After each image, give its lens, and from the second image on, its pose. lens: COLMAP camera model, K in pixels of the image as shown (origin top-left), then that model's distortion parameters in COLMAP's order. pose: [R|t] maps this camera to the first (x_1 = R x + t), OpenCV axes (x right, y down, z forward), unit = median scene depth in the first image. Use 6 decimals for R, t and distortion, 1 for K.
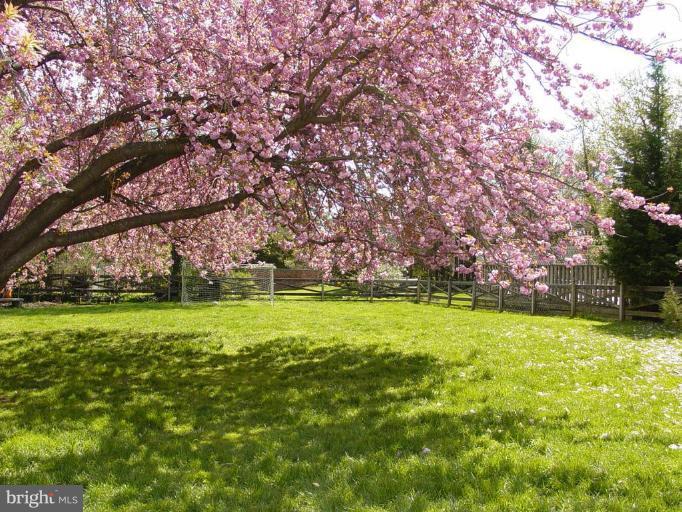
lens RADIAL K [[688.4, 0, 341.0], [0, 688.4, 256.0], [0, 0, 1]] dist [-0.184839, 0.232339]
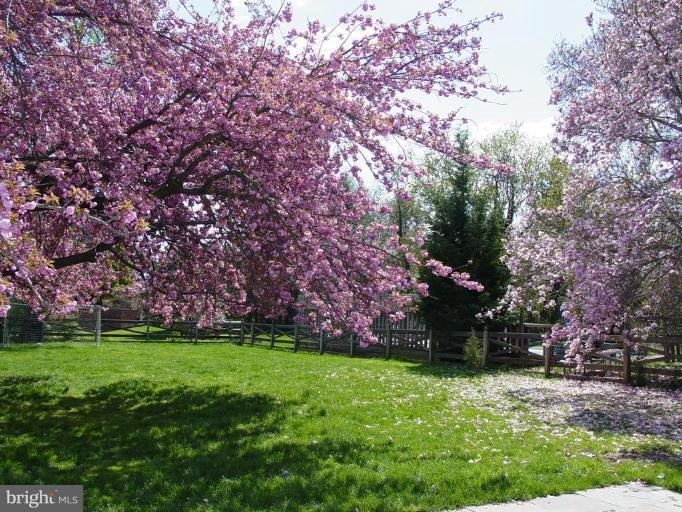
lens RADIAL K [[688.4, 0, 341.0], [0, 688.4, 256.0], [0, 0, 1]] dist [-0.184839, 0.232339]
pose [[0.964195, 0.028093, 0.263704, -0.070177], [-0.012906, 0.998166, -0.059147, -0.023224], [-0.264882, 0.053626, 0.962789, -0.151704]]
